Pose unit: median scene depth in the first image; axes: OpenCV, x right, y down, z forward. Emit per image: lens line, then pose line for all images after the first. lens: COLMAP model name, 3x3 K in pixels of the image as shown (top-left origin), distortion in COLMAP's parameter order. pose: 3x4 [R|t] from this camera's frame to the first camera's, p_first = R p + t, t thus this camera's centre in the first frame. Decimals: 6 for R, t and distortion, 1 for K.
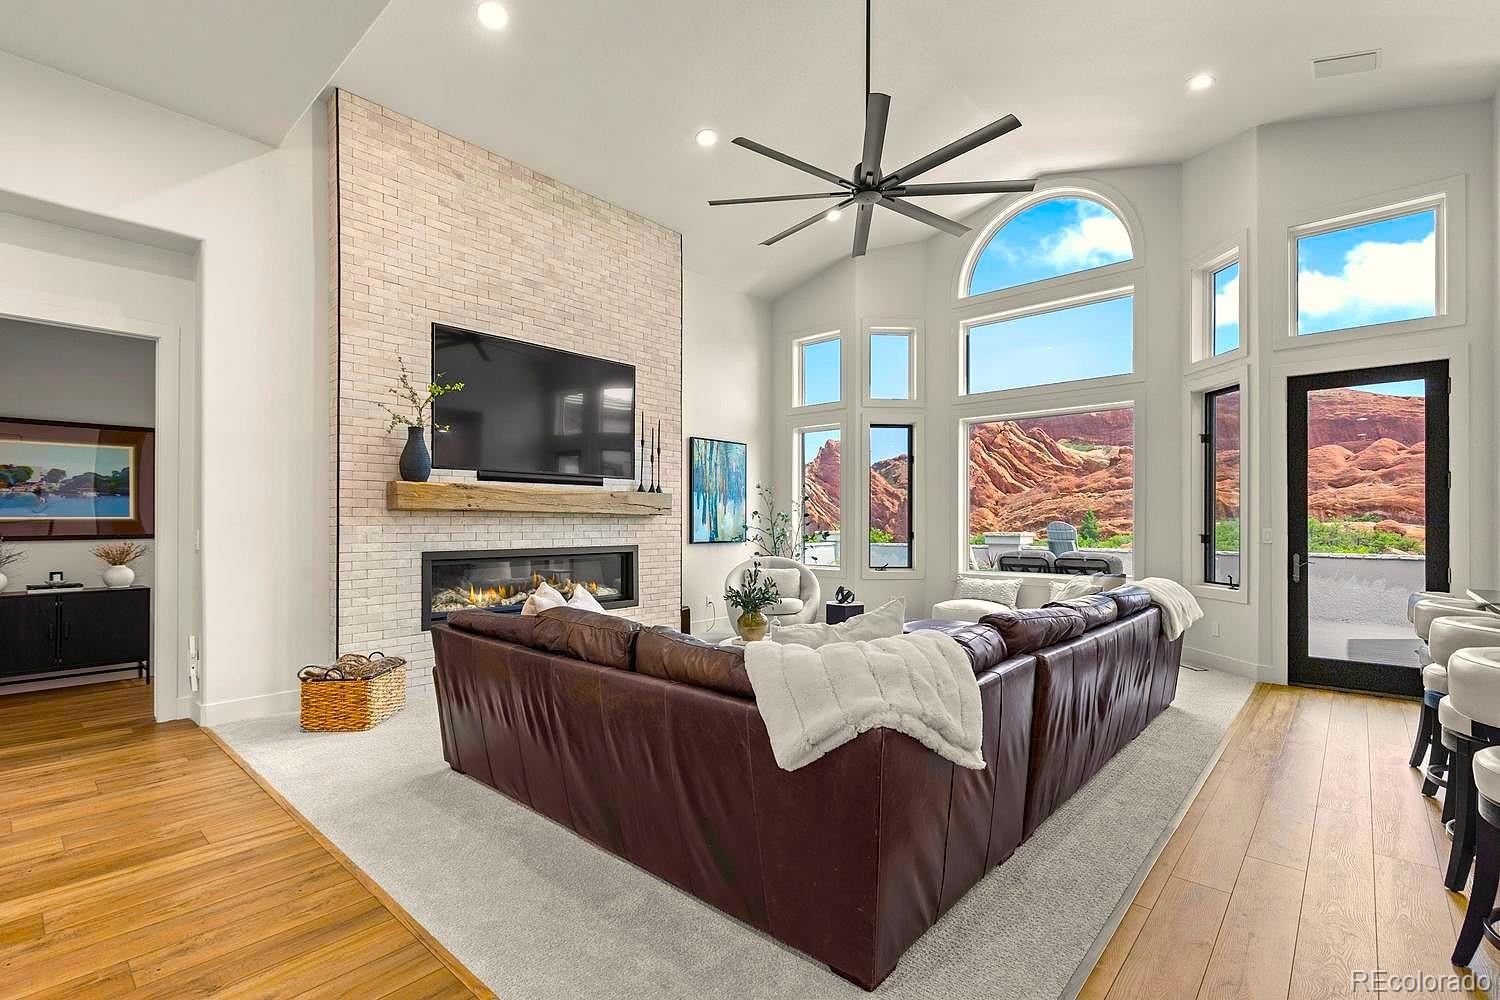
lens RADIAL K [[676.2, 0, 753.7], [0, 676.2, 520.5], [0, 0, 1]] dist [0.003968, -0.000458]
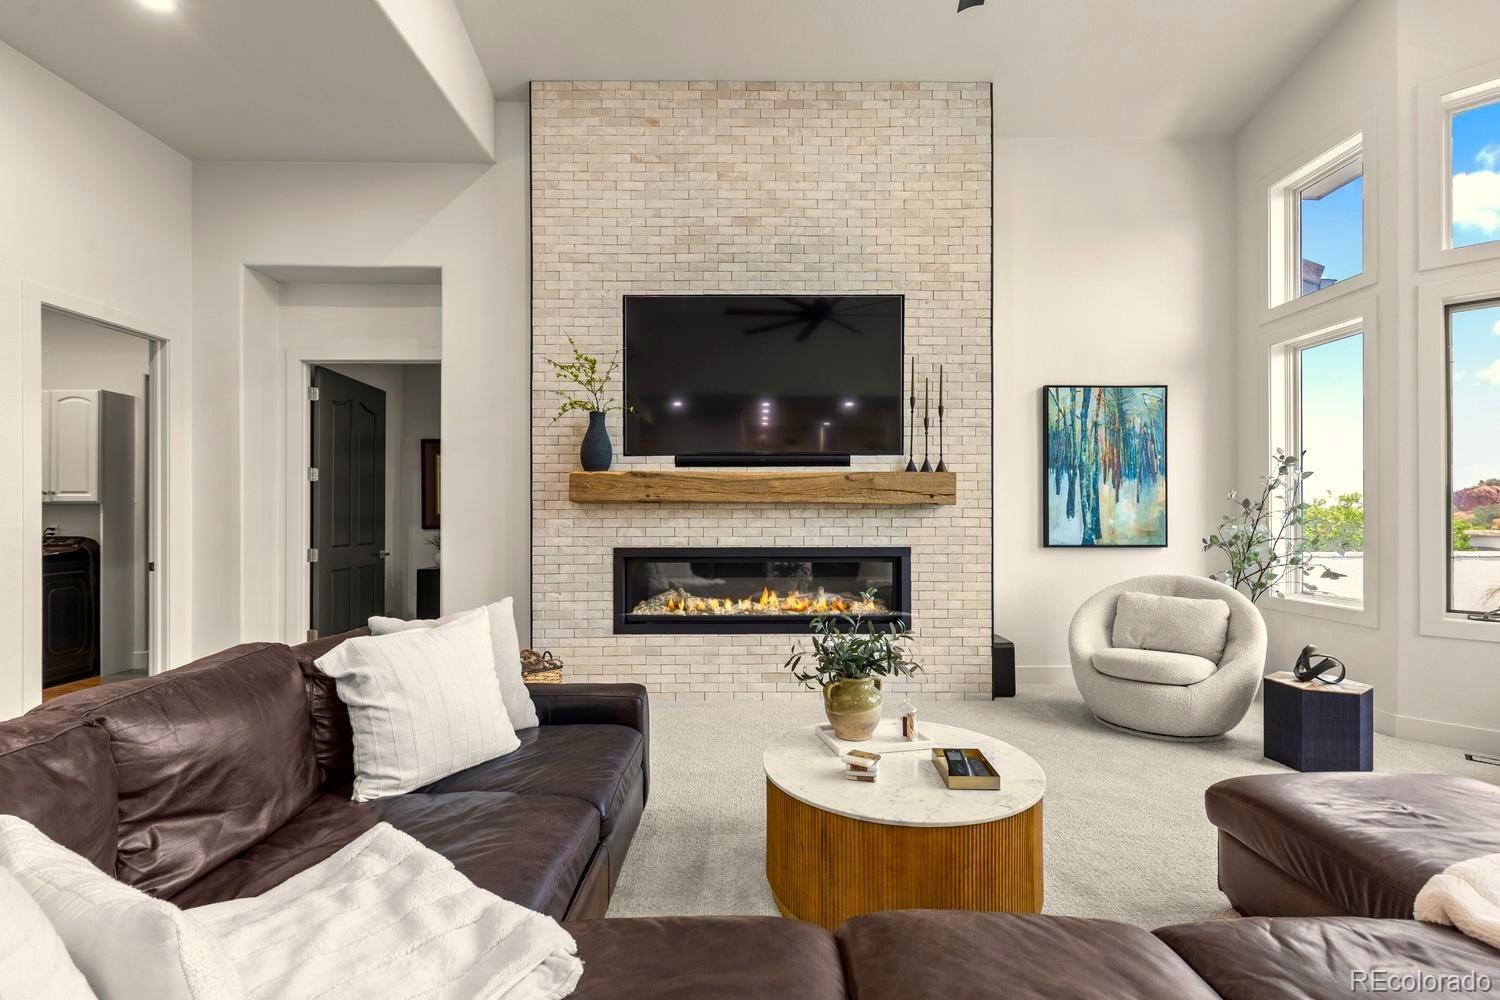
lens RADIAL K [[673.3, 0, 751.3], [0, 673.3, 512.4], [0, 0, 1]] dist [0.000824, -0.000300]
pose [[0.669813, -0.003413, -0.742522, 0.269463], [0.003335, 0.999993, -0.001588, 0.000567], [0.742522, -0.001413, 0.669820, 0.455137]]
